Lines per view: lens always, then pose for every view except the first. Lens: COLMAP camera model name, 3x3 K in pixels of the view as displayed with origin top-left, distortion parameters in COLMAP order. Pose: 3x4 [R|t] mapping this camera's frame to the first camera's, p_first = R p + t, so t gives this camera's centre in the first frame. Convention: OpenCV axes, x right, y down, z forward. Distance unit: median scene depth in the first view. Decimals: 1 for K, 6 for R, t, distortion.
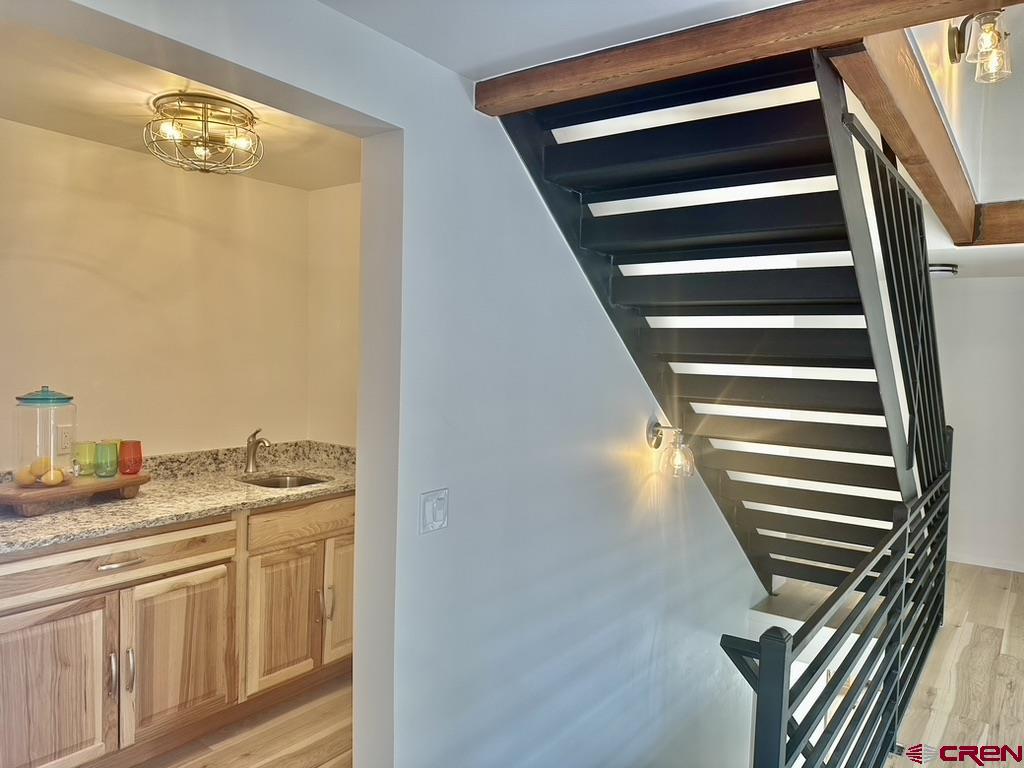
lens RADIAL K [[720.1, 0, 513.9], [0, 720.1, 386.7], [0, 0, 1]] dist [0.063000, -0.048314]
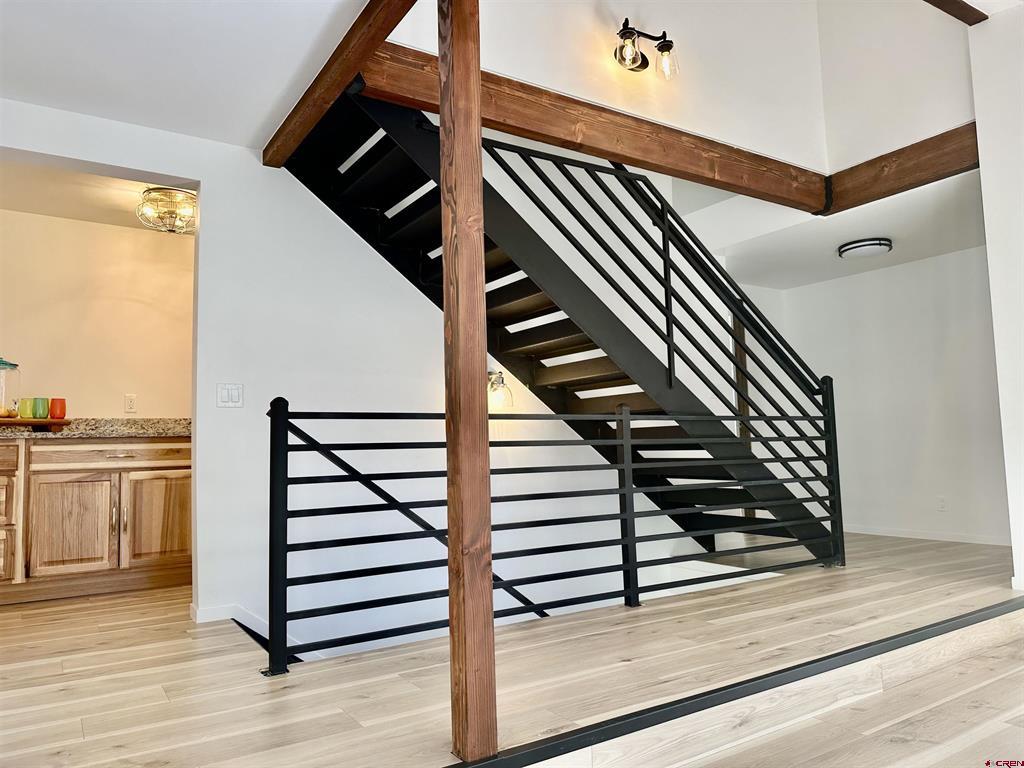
lens RADIAL K [[720.1, 0, 511.5], [0, 720.1, 384.7], [0, 0, 1]] dist [0.063000, -0.048314]
pose [[0.930376, -0.085150, -0.356581, 0.919073], [0.034952, 0.988824, -0.144930, 0.346753], [0.364937, 0.122376, 0.922955, -0.265779]]
